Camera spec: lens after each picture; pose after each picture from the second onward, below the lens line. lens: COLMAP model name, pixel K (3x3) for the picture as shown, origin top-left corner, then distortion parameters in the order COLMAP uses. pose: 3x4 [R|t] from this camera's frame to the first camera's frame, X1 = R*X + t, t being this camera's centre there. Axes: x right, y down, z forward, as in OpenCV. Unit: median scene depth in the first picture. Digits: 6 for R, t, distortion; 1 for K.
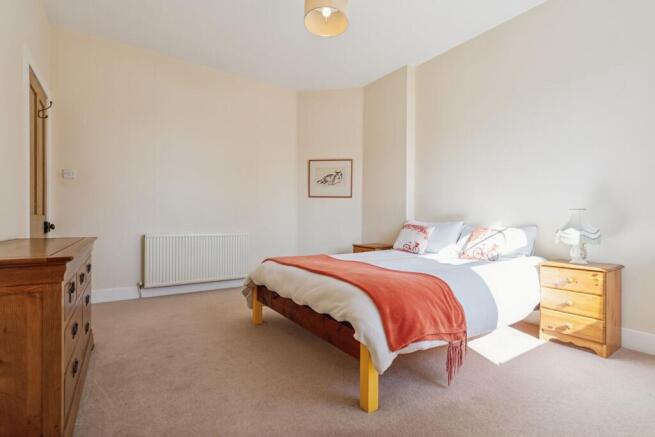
lens RADIAL K [[314.4, 0, 326.9], [0, 314.4, 216.1], [0, 0, 1]] dist [0.001373, 0.000772]
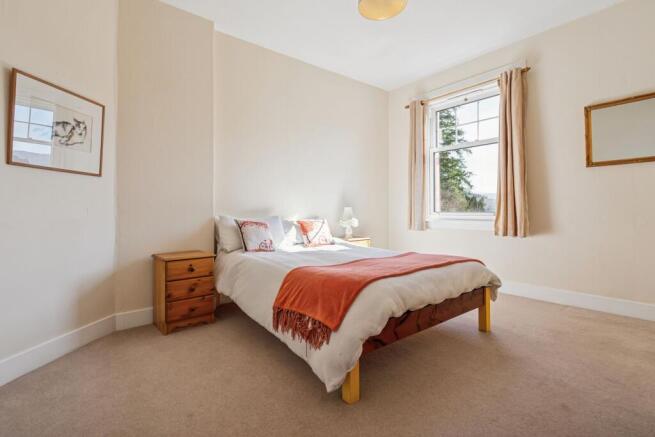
lens RADIAL K [[314.4, 0, 326.9], [0, 314.4, 216.1], [0, 0, 1]] dist [0.001373, 0.000772]
pose [[-0.058451, -0.024541, 0.997989, -0.481094], [-0.002141, 0.999699, 0.024458, -0.006160], [-0.998288, -0.000707, -0.058486, 0.651070]]
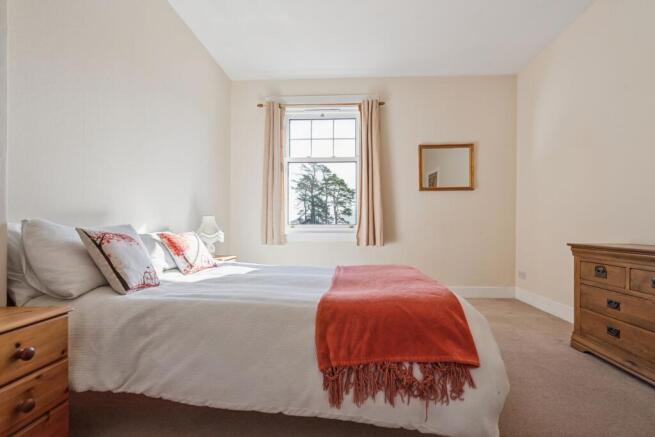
lens RADIAL K [[317.0, 0, 328.5], [0, 317.0, 229.5], [0, 0, 1]] dist [0.019533, 0.000258]
pose [[-0.788676, -0.006952, 0.614769, -0.203425], [-0.009055, 0.999959, -0.000308, 0.016141], [-0.614742, -0.005810, -0.788707, 0.910766]]
